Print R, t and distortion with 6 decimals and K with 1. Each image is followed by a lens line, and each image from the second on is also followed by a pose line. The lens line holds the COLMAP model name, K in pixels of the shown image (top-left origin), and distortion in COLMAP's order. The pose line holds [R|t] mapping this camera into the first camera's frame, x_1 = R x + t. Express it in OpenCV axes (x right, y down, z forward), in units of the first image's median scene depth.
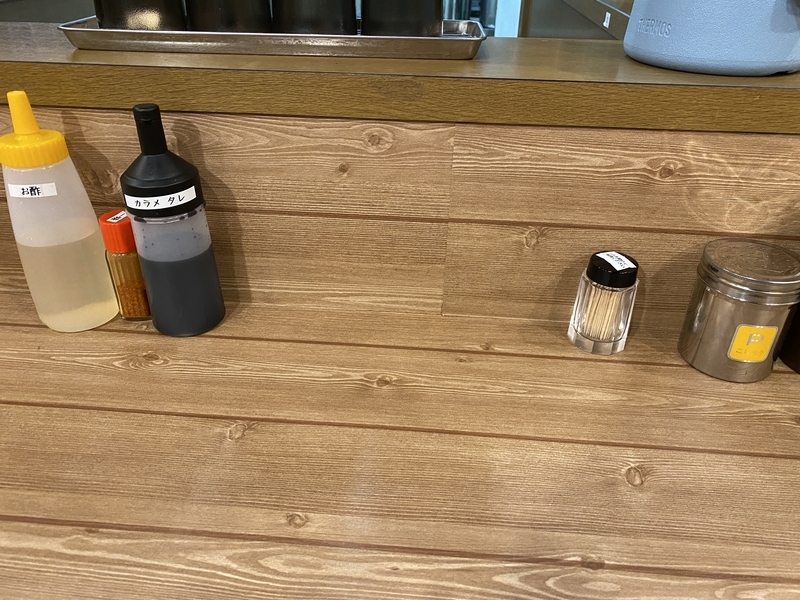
lens RADIAL K [[611.6, 0, 404.9], [0, 611.6, 302.8], [0, 0, 1]] dist [0.010683, -0.022301]
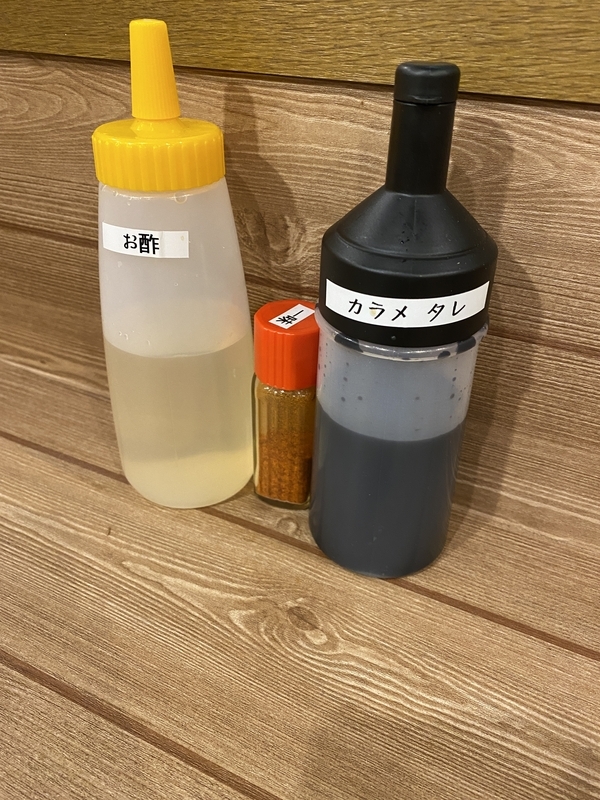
lens RADIAL K [[611.6, 0, 297.7], [0, 611.6, 406.0], [0, 0, 1]] dist [0.010683, -0.022301]
pose [[0.935521, 0.207439, -0.285955, -0.317194], [-0.189982, 0.977852, 0.087819, -0.116784], [0.297839, -0.027830, 0.954210, 0.547917]]
